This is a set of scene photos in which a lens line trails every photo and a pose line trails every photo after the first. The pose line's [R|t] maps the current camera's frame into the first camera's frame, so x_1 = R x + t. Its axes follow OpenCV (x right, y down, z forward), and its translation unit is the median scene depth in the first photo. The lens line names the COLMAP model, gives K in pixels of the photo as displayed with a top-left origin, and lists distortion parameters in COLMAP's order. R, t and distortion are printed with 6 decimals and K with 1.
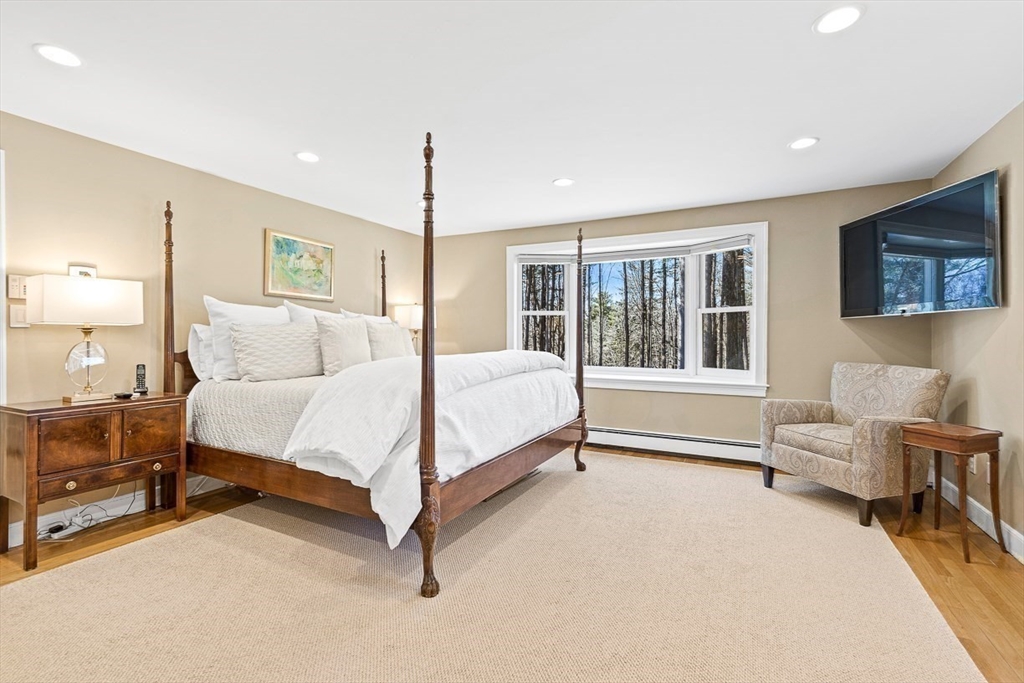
lens RADIAL K [[451.3, 0, 511.4], [0, 451.3, 331.1], [0, 0, 1]] dist [0.000202, 0.000014]
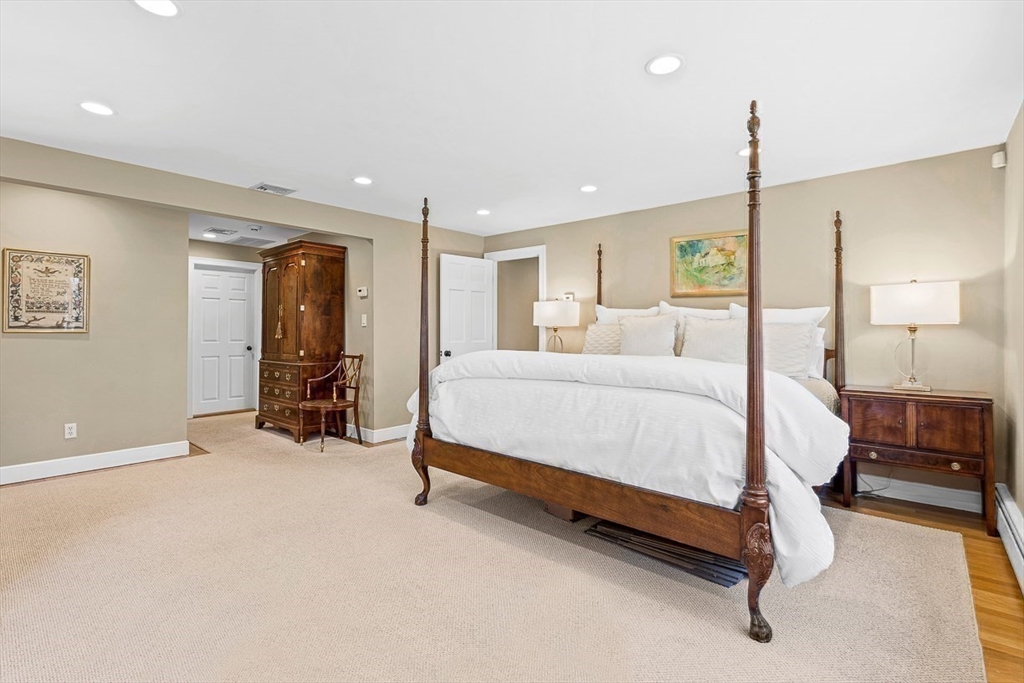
lens RADIAL K [[466.8, 0, 511.6], [0, 466.8, 327.2], [0, 0, 1]] dist [-0.000826, -0.000061]
pose [[-0.235365, -0.007085, -0.971881, 0.638802], [0.002414, 0.999966, -0.007874, 0.002473], [0.971904, -0.004200, -0.235340, 0.838800]]
